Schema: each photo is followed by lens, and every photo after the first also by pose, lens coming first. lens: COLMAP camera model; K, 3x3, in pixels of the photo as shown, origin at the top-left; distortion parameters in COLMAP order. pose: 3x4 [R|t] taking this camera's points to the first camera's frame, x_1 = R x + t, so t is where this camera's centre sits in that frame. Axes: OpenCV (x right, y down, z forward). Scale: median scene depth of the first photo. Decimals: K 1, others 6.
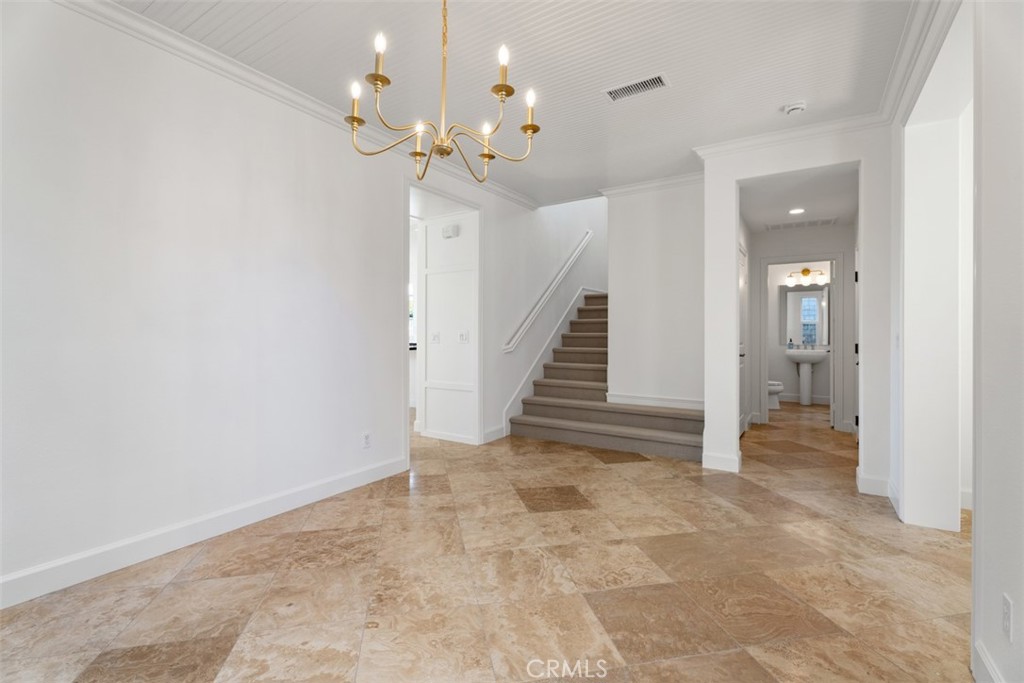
lens RADIAL K [[455.8, 0, 512.0], [0, 455.8, 341.5], [0, 0, 1]] dist [0.002294, 0.000503]
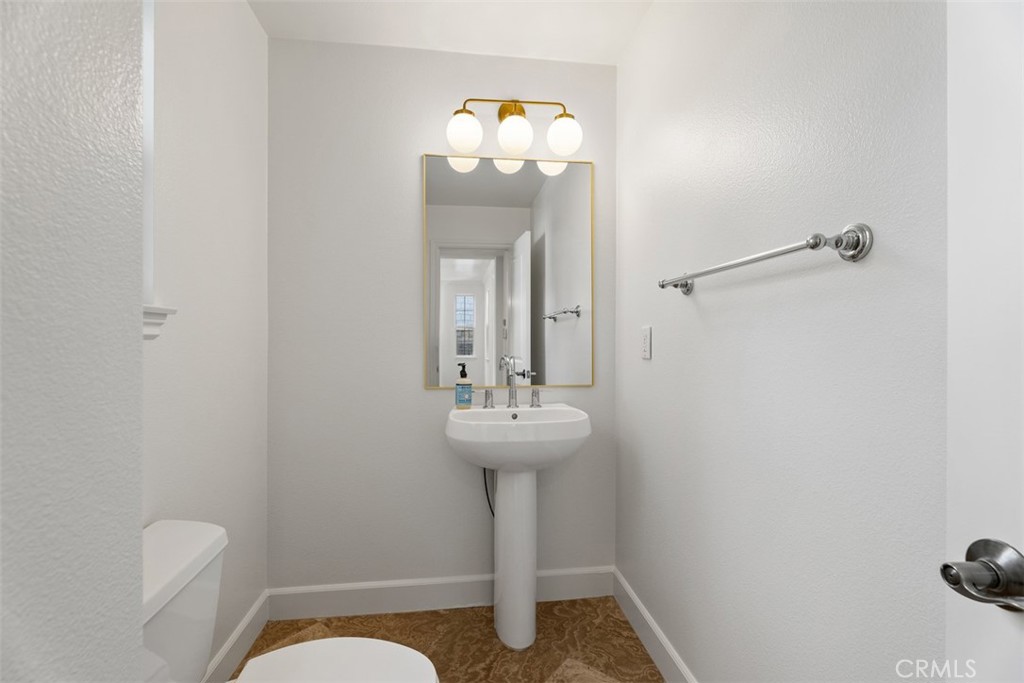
lens RADIAL K [[455.8, 0, 512.0], [0, 455.8, 341.5], [0, 0, 1]] dist [0.002294, 0.000503]
pose [[0.795086, -0.003392, 0.606487, 0.576259], [0.010355, 0.999915, -0.007982, -0.018064], [-0.606408, 0.012627, 0.795054, 0.940715]]
